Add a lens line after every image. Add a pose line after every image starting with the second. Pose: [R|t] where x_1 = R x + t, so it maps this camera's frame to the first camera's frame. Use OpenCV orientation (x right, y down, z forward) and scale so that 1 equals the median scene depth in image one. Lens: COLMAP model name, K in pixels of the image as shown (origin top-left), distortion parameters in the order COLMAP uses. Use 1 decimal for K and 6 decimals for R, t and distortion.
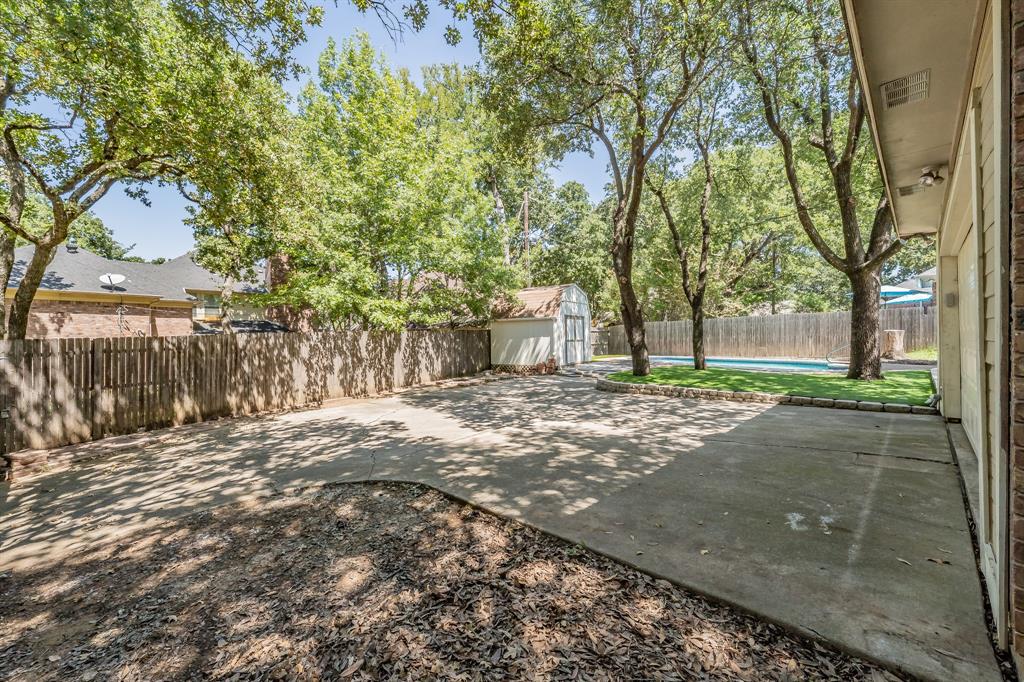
lens RADIAL K [[410.3, 0, 506.1], [0, 410.3, 335.6], [0, 0, 1]] dist [-0.000137, -0.000036]
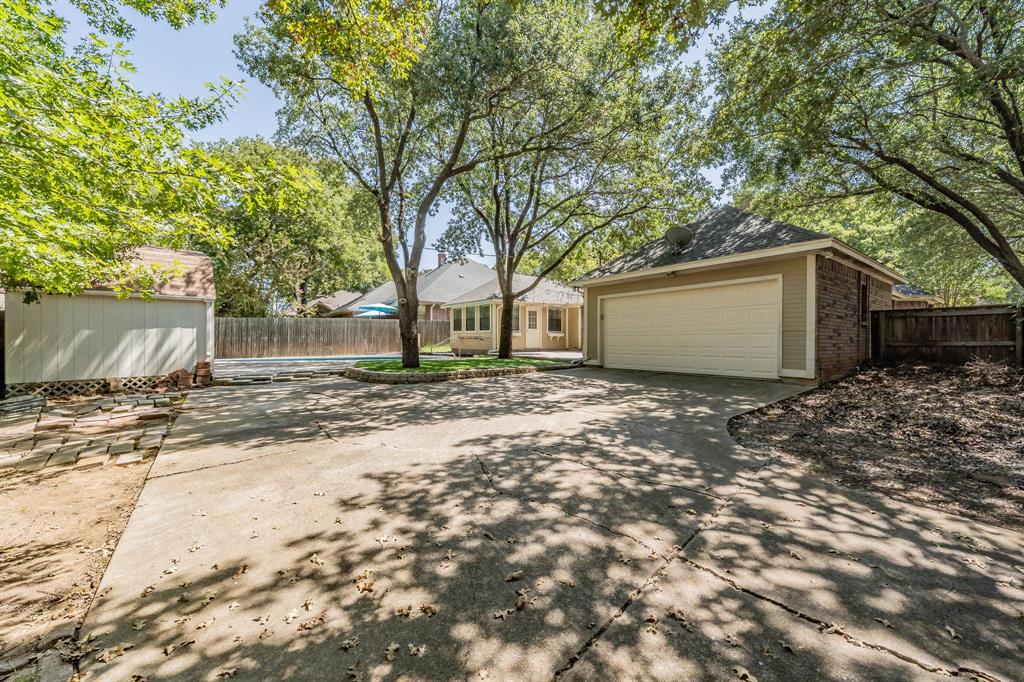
lens RADIAL K [[391.1, 0, 521.1], [0, 391.1, 345.7], [0, 0, 1]] dist [-0.000668, 0.000000]
pose [[0.100484, 0.000487, 0.994939, -1.566924], [-0.004281, 0.999991, -0.000057, 0.099801], [-0.994929, -0.004253, 0.100485, 1.508623]]
